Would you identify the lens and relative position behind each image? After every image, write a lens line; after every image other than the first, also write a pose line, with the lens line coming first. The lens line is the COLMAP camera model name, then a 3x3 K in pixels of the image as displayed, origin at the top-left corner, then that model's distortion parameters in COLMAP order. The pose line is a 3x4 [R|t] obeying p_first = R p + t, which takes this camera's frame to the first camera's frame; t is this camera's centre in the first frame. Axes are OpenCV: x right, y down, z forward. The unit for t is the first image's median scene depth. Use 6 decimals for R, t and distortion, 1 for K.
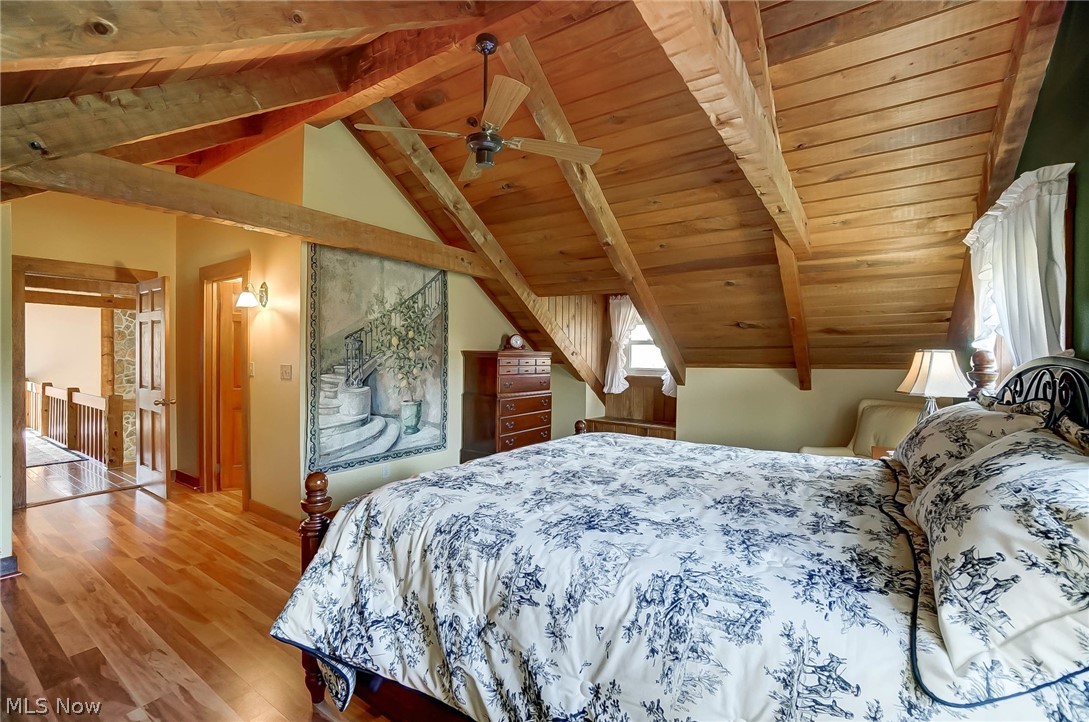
lens RADIAL K [[486.9, 0, 546.0], [0, 486.9, 360.7], [0, 0, 1]] dist [-0.059108, 0.019919]
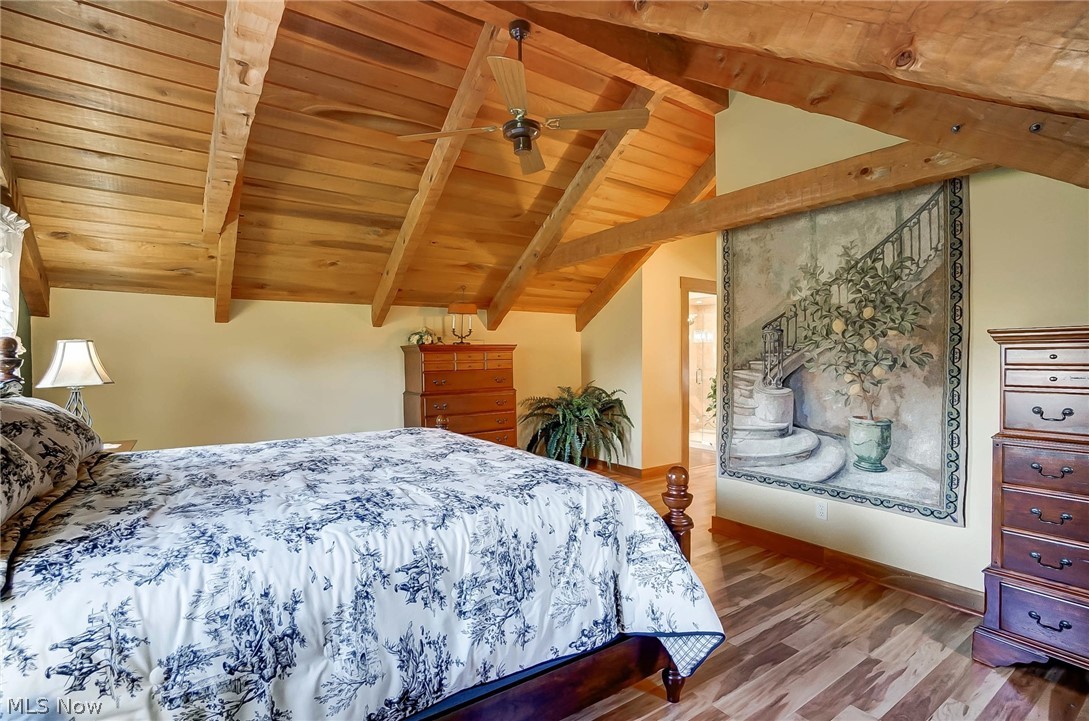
lens RADIAL K [[503.3, 0, 544.3], [0, 503.3, 364.7], [0, 0, 1]] dist [-0.003166, -0.000263]
pose [[-0.329500, 0.007377, -0.944127, 0.505899], [-0.004535, 0.999946, 0.009396, 0.009667], [0.944145, 0.007378, -0.329449, 0.867358]]
